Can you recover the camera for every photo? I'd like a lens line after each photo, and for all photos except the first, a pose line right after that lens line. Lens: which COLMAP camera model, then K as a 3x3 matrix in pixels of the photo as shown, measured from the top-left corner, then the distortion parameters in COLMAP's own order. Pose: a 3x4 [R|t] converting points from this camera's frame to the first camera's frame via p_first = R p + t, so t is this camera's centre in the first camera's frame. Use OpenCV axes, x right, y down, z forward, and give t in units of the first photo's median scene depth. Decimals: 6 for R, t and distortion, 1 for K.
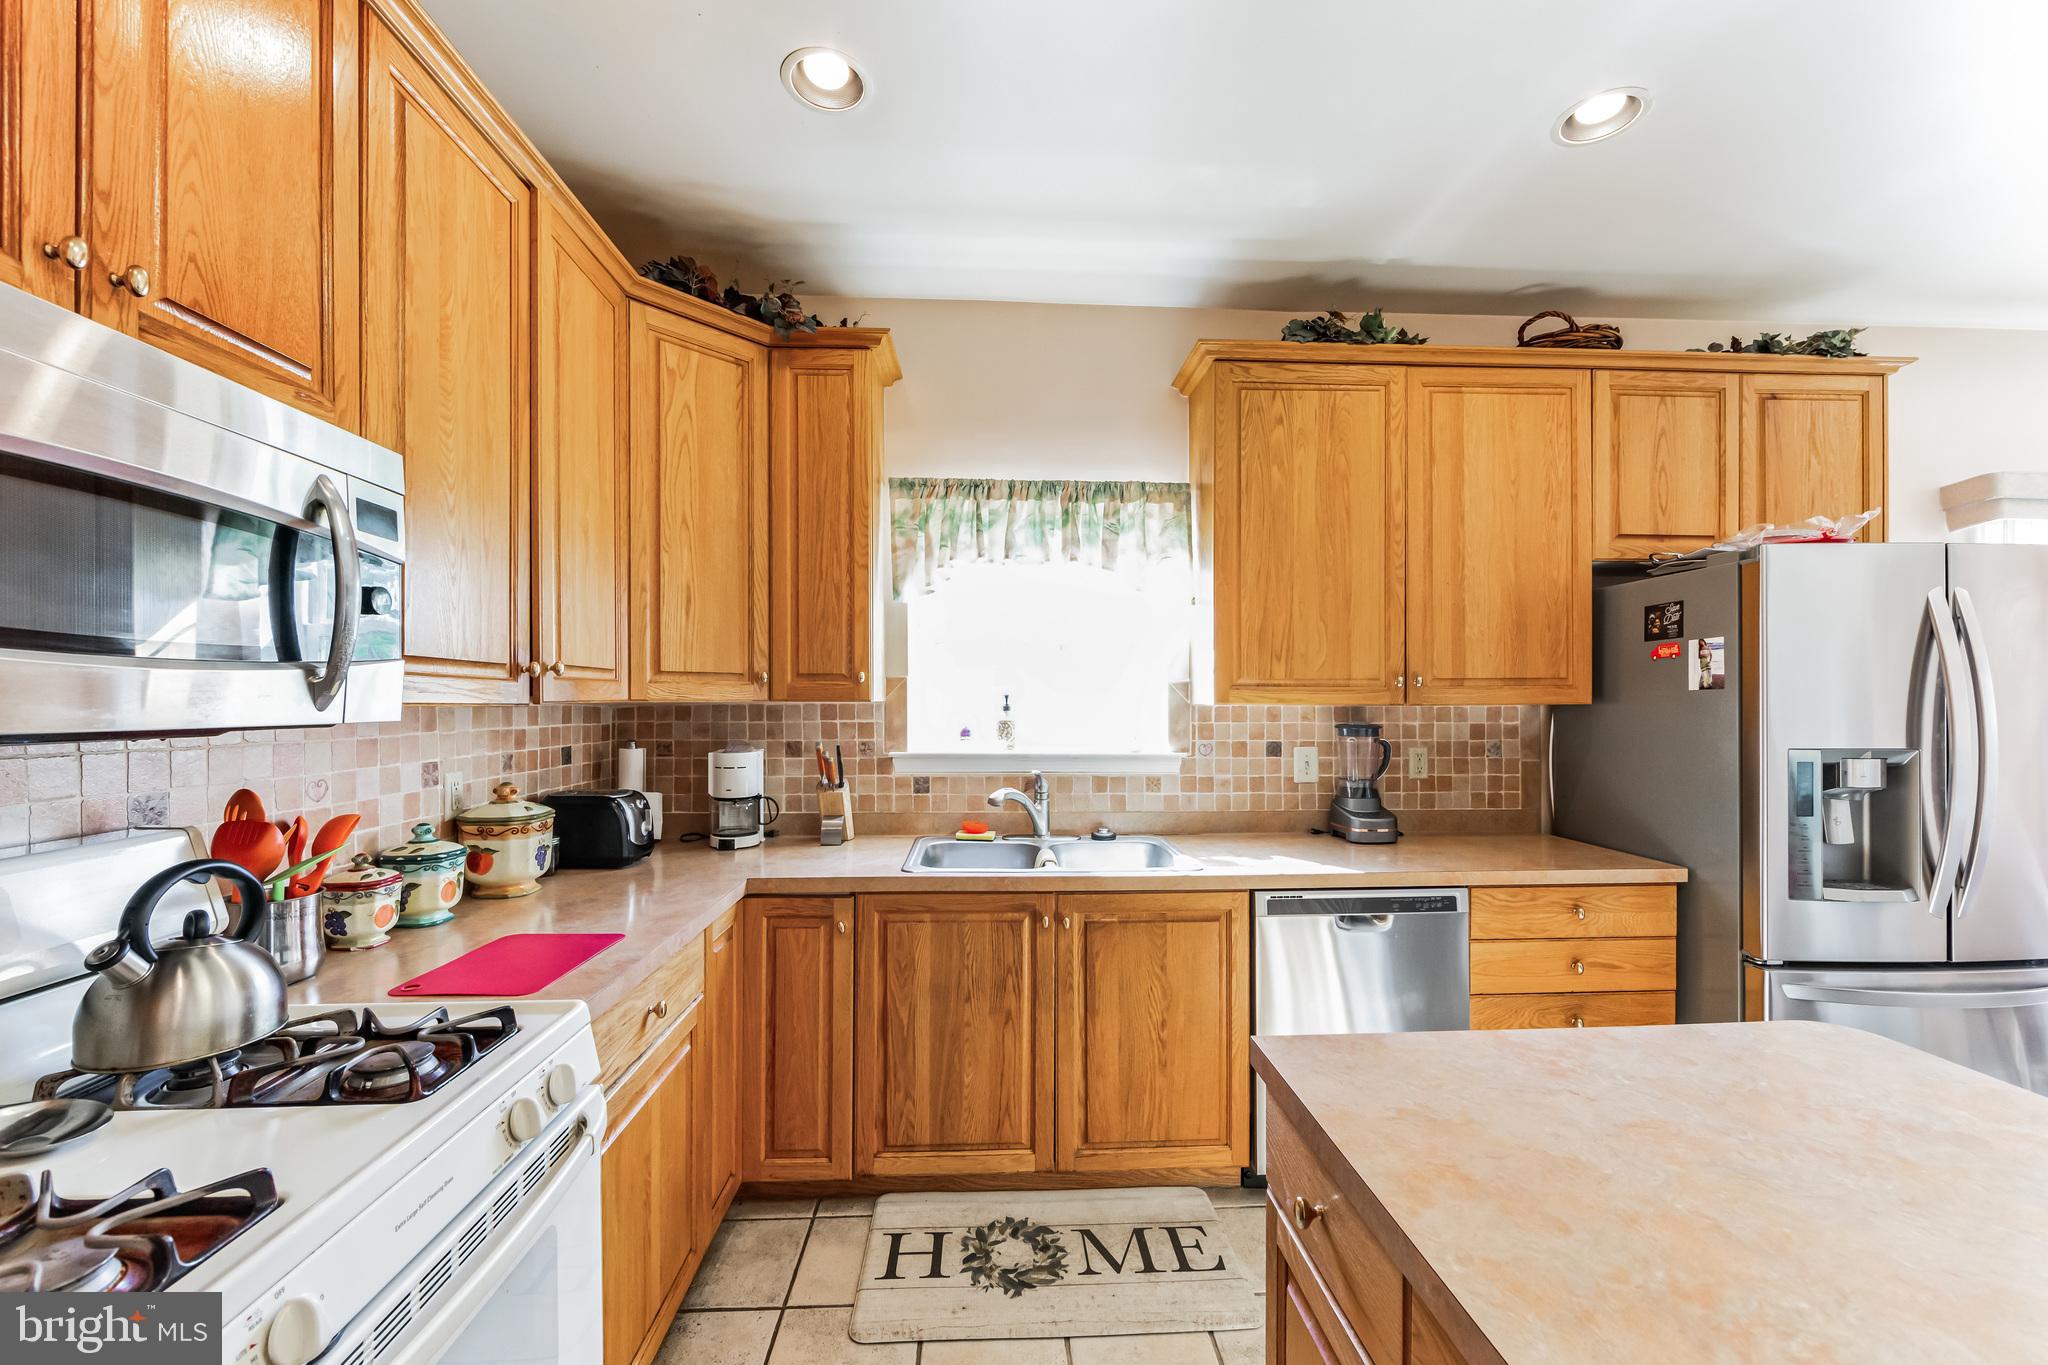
lens RADIAL K [[807.8, 0, 1022.2], [0, 807.8, 703.6], [0, 0, 1]] dist [-0.001453, -0.000158]
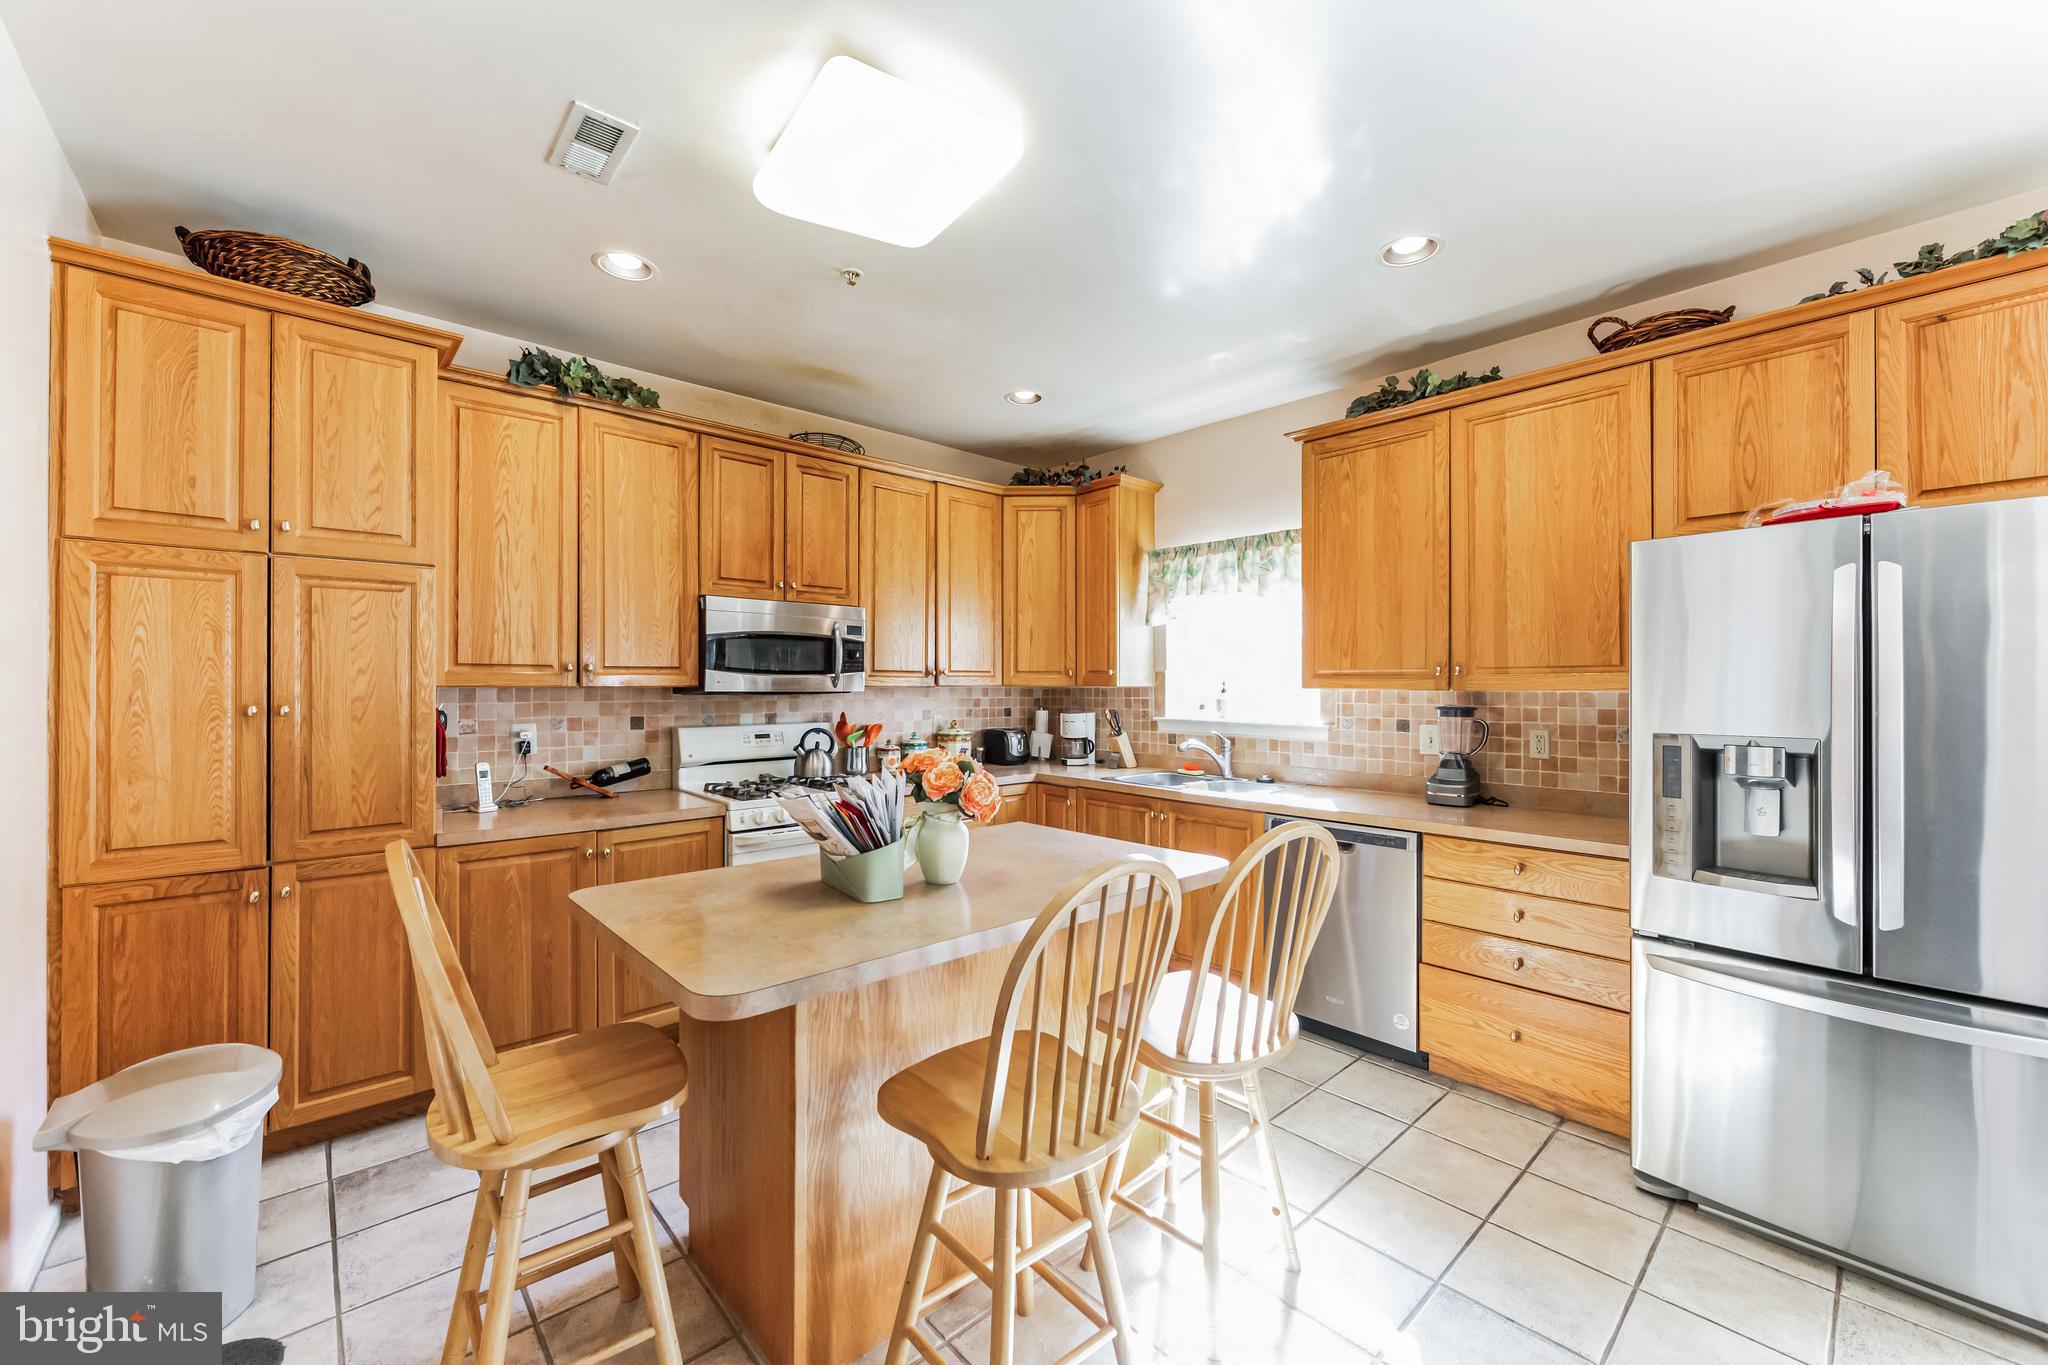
lens RADIAL K [[807.8, 0, 1028.7], [0, 807.8, 679.4], [0, 0, 1]] dist [-0.001453, -0.000158]
pose [[0.633667, -0.004162, -0.773595, 0.962796], [-0.004584, 0.999948, -0.009135, -0.000445], [0.773593, 0.009334, 0.633615, -0.237084]]
